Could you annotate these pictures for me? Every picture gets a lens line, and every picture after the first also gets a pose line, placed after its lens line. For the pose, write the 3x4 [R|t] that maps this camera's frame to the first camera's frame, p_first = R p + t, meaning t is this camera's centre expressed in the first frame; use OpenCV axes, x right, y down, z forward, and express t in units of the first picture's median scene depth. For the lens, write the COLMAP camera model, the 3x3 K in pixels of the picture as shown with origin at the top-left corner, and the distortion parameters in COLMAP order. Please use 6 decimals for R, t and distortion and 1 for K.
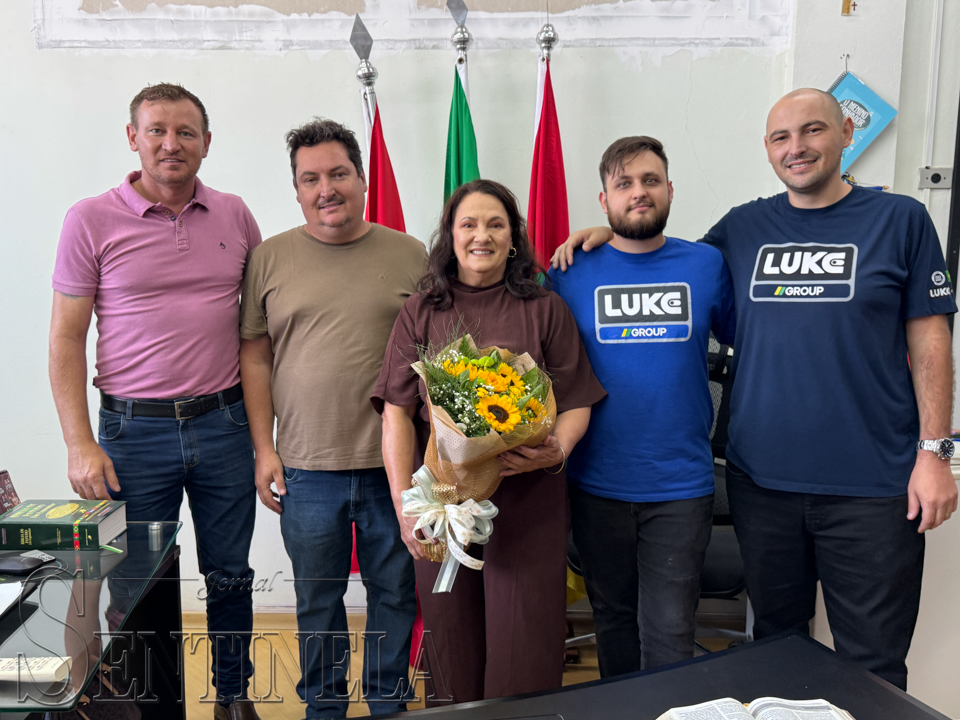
lens RADIAL K [[883.5, 0, 474.3], [0, 883.5, 352.6], [0, 0, 1]] dist [-0.000252, 0.000000]
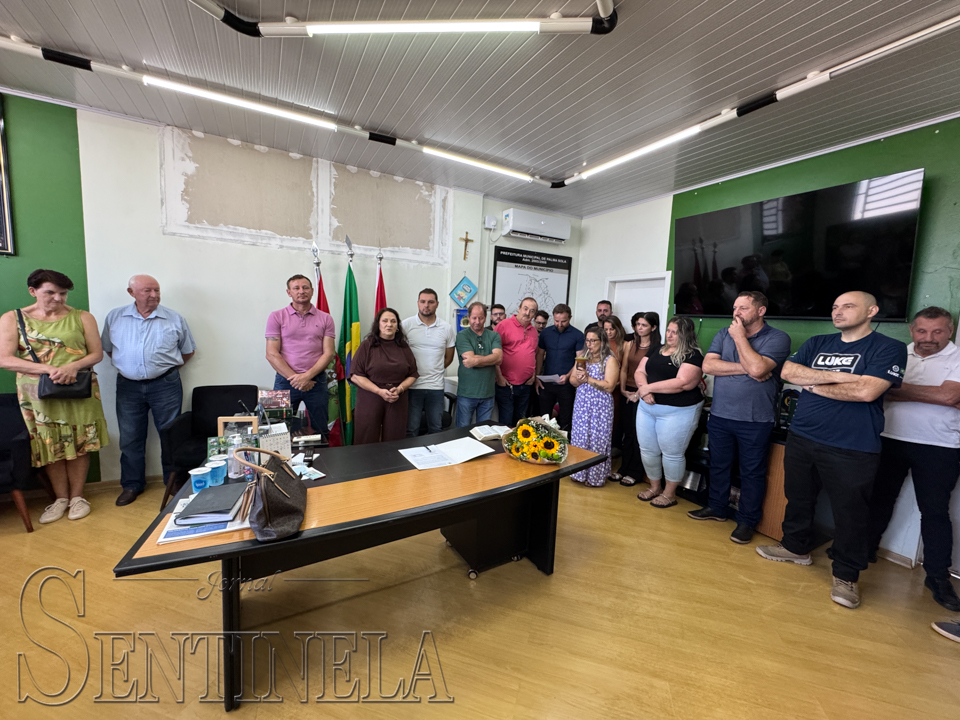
lens RADIAL K [[349.4, 0, 474.9], [0, 349.4, 355.7], [0, 0, 1]] dist [-0.025275, 0.000162]
pose [[0.876179, -0.013788, 0.481788, -0.208751], [0.016964, 0.999854, -0.002238, -0.000257], [-0.481687, 0.010134, 0.876285, -0.219111]]
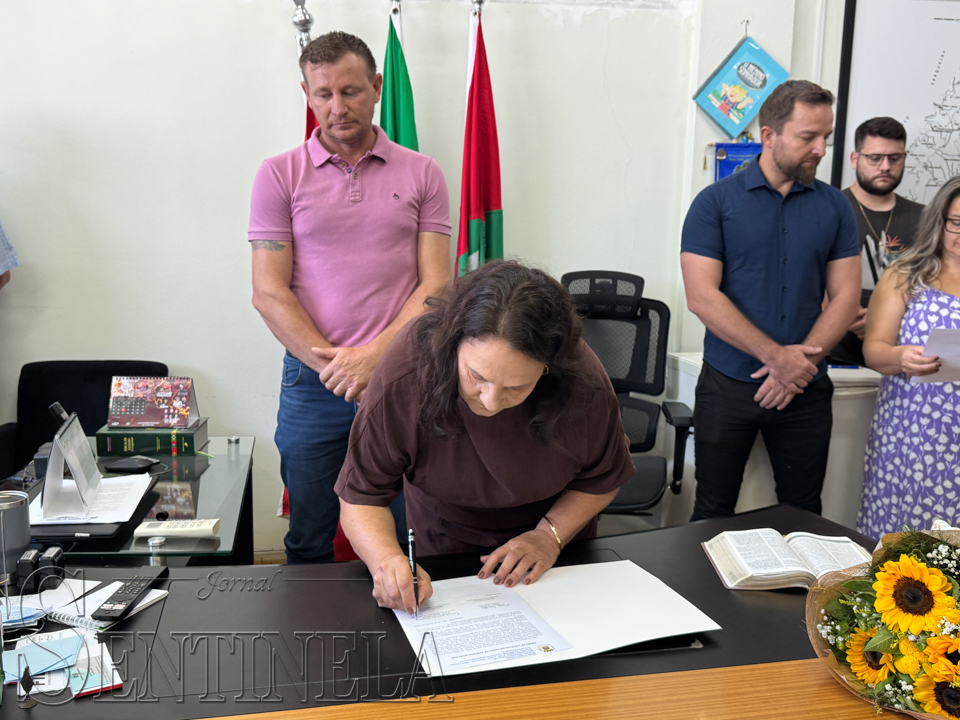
lens RADIAL K [[924.5, 0, 485.1], [0, 924.5, 342.8], [0, 0, 1]] dist [-0.000460, 0.000000]
pose [[0.986057, -0.016191, 0.165618, -0.092692], [0.009560, 0.999123, 0.040757, 0.012190], [-0.166133, -0.038606, 0.985347, -0.089845]]
